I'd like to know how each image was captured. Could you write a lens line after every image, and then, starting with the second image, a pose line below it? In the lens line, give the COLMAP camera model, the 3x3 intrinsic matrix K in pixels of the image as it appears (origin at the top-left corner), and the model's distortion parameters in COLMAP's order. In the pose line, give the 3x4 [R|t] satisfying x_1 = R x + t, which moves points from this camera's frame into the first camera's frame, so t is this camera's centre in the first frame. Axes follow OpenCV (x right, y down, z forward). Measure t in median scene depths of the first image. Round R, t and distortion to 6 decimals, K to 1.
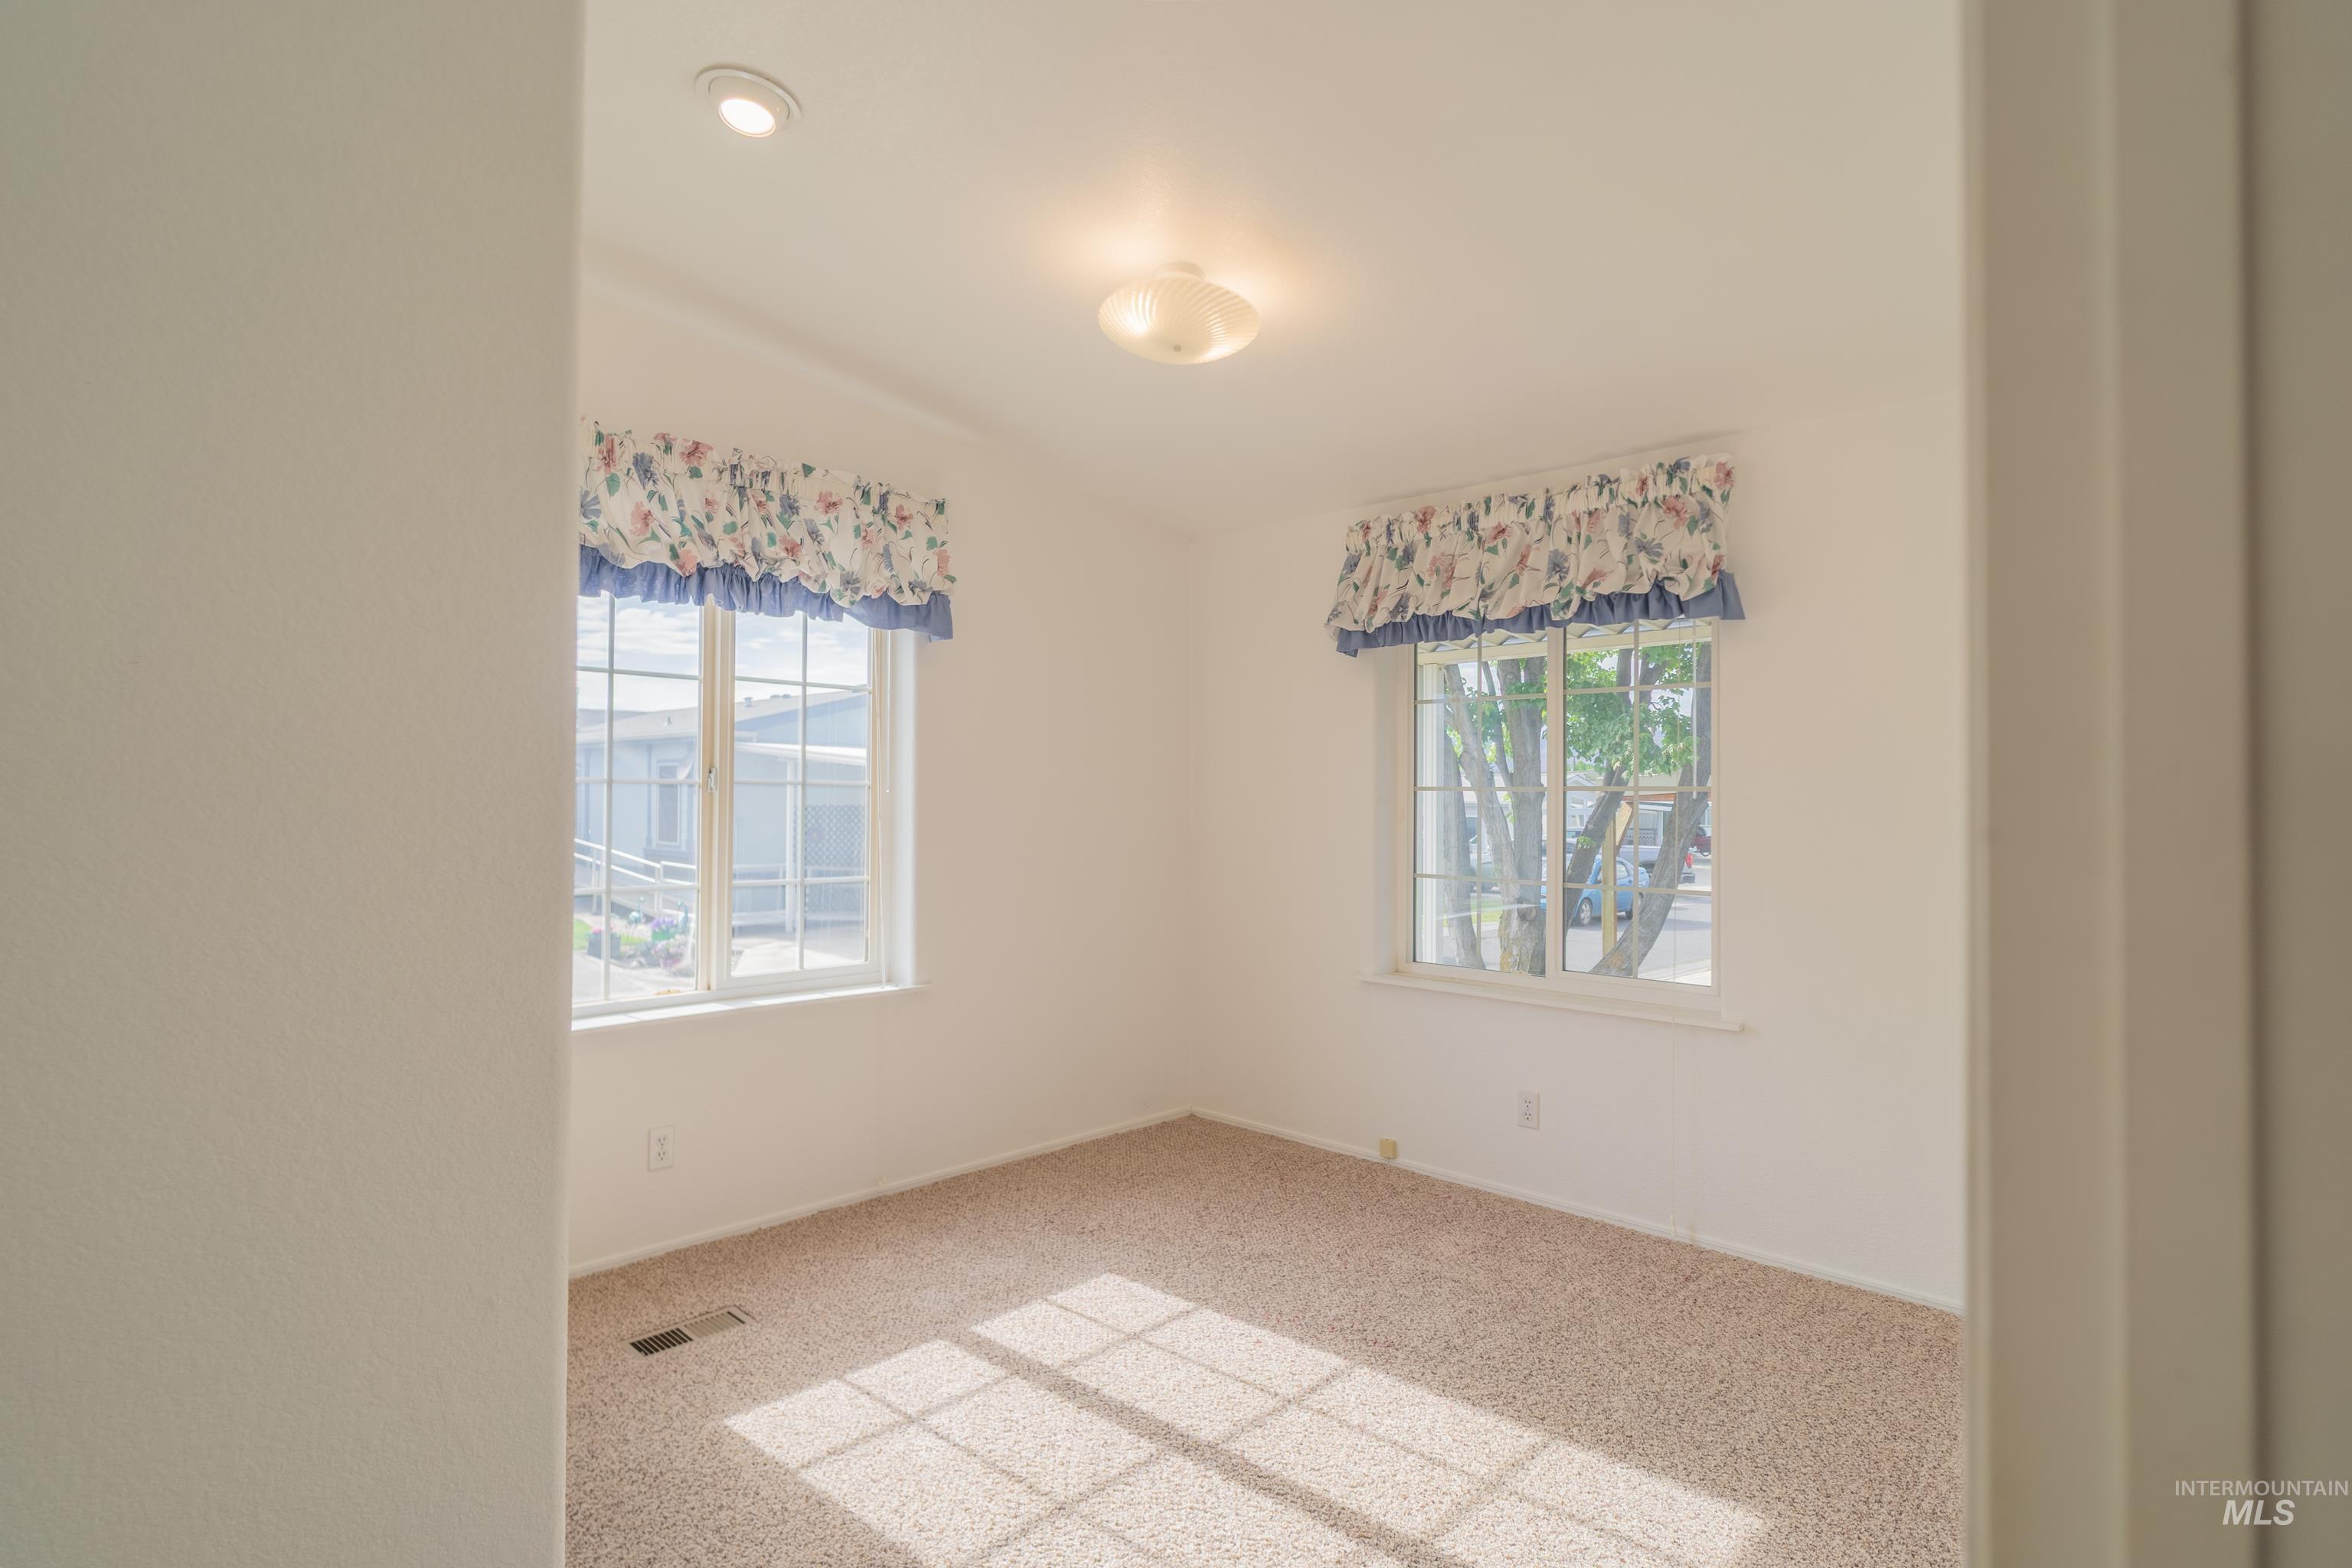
lens RADIAL K [[1198.5, 0, 1178.3], [0, 1198.5, 779.2], [0, 0, 1]] dist [-0.007368, 0.000234]
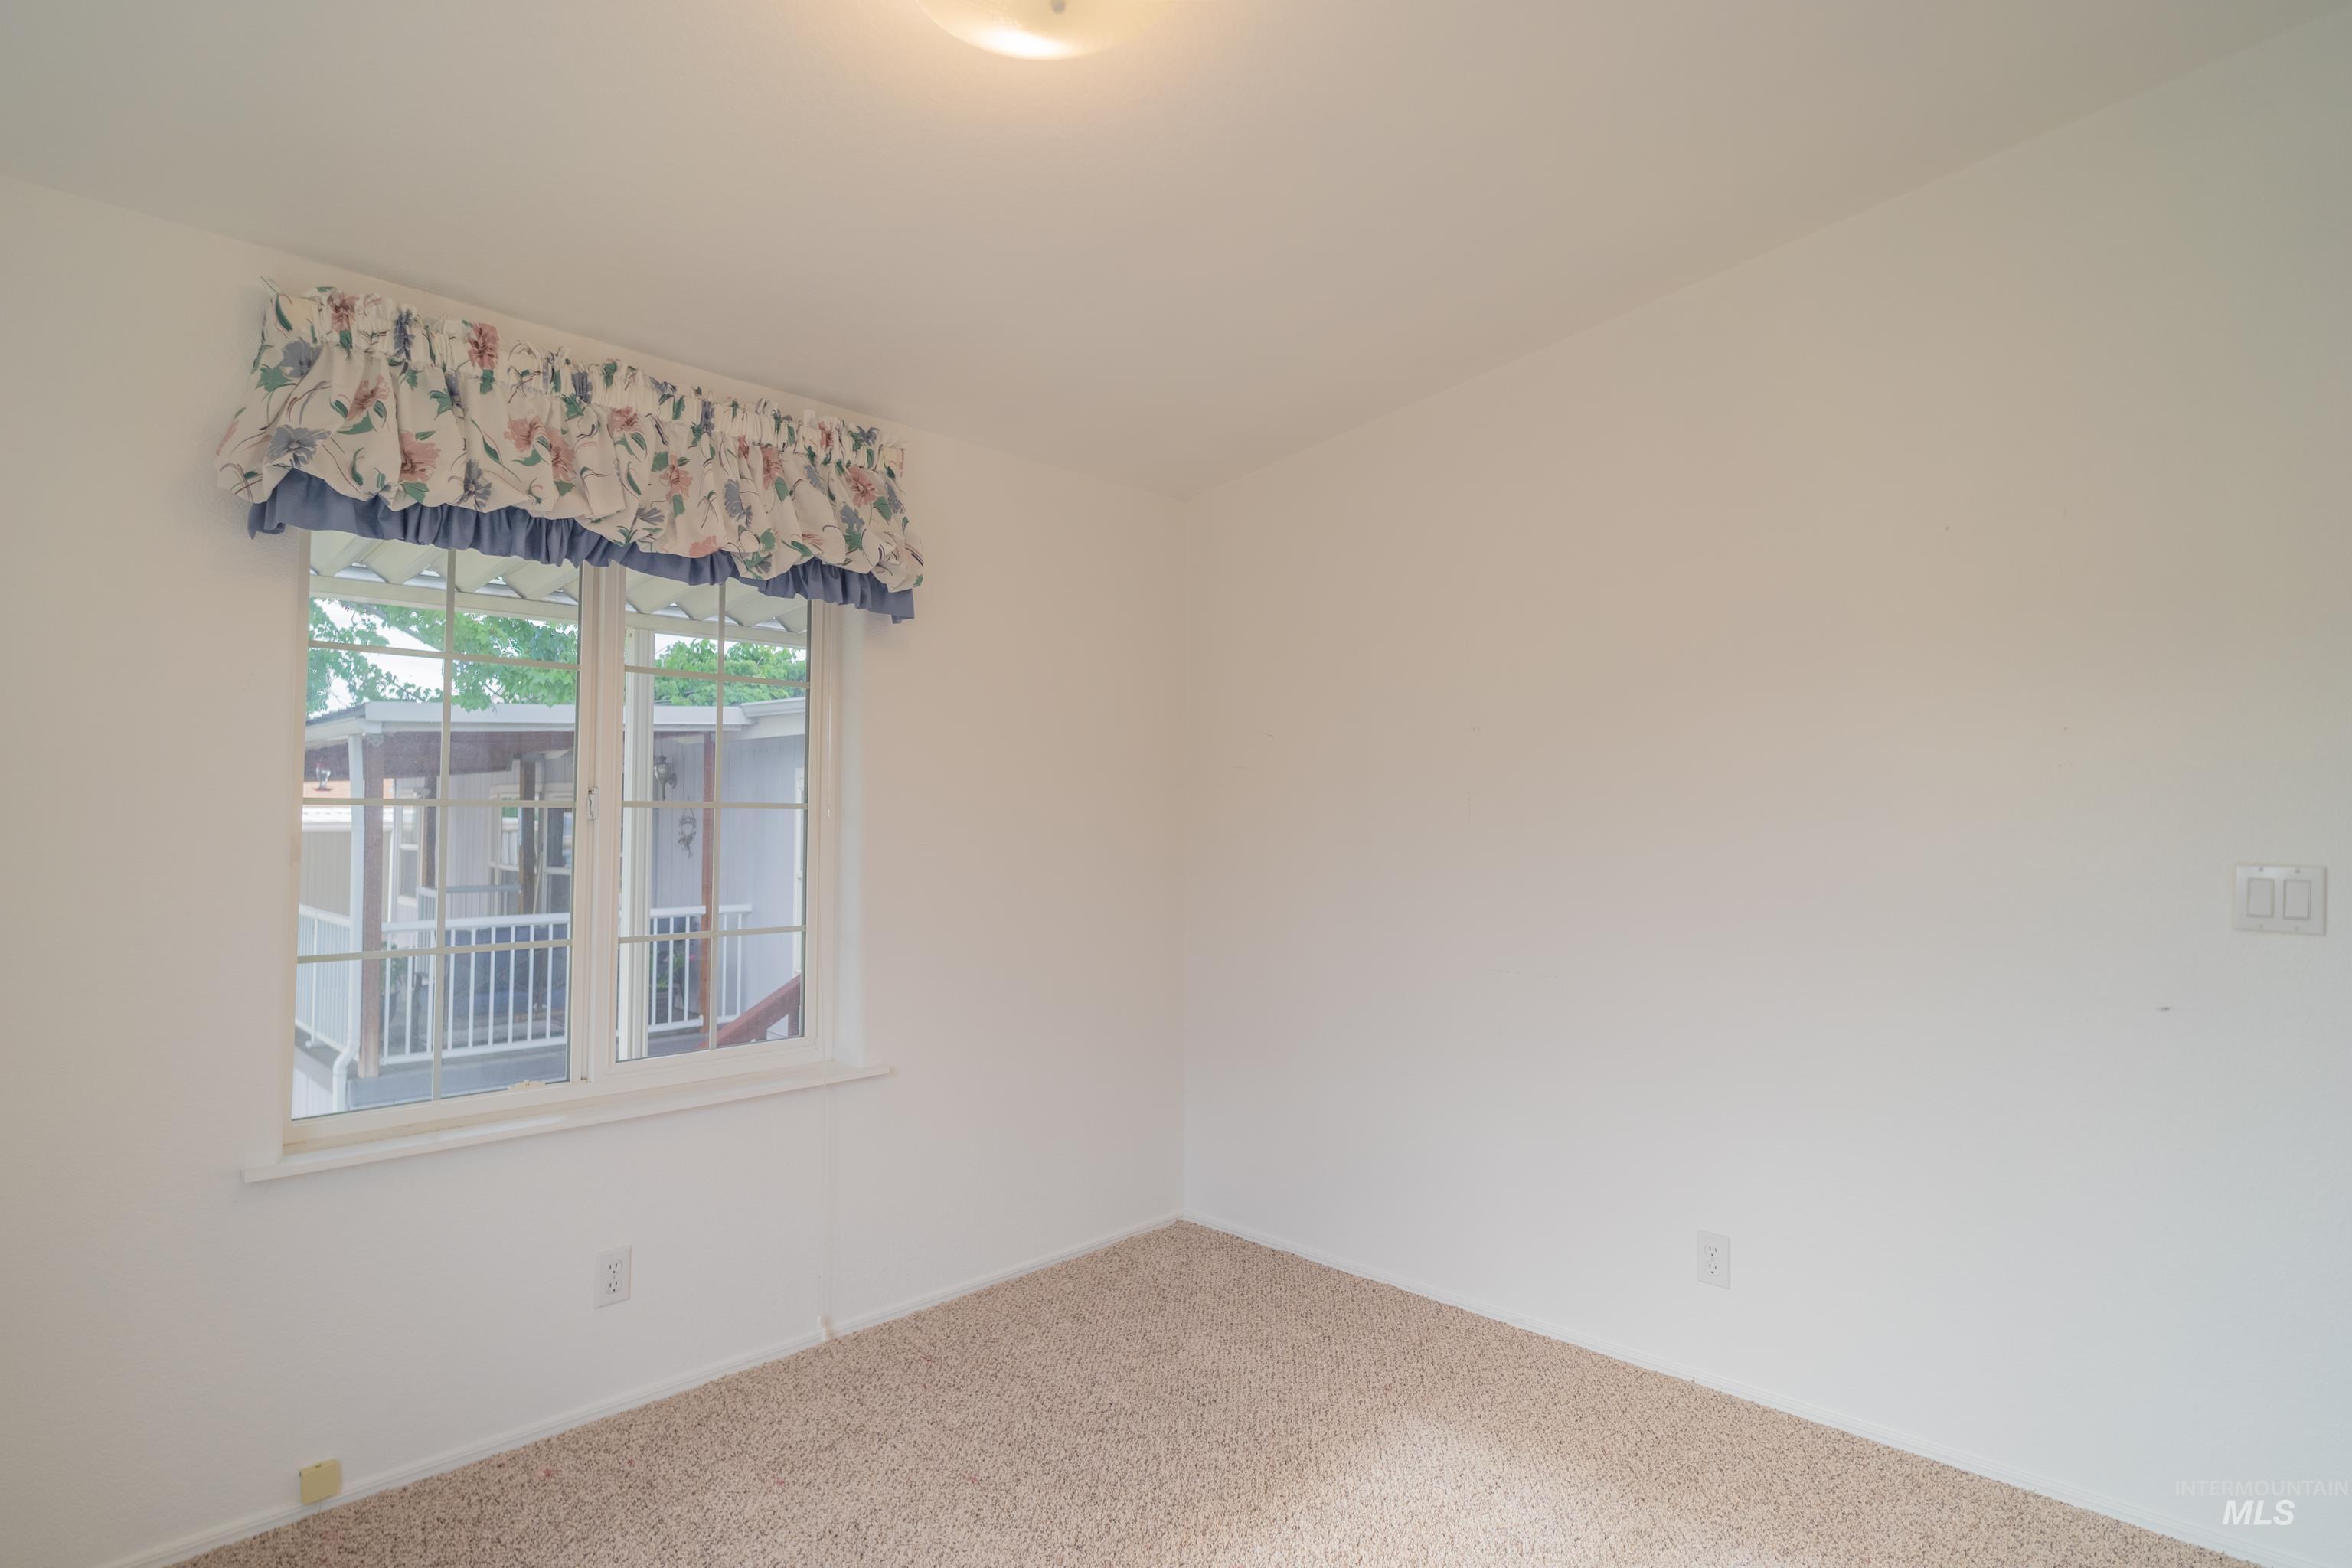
lens RADIAL K [[1198.5, 0, 1178.3], [0, 1198.5, 779.2], [0, 0, 1]] dist [-0.007368, 0.000234]
pose [[-0.002046, 0.027260, 0.999626, -0.412073], [-0.016462, 0.999492, -0.027290, 0.007576], [-0.999862, -0.016511, -0.001596, 0.717895]]
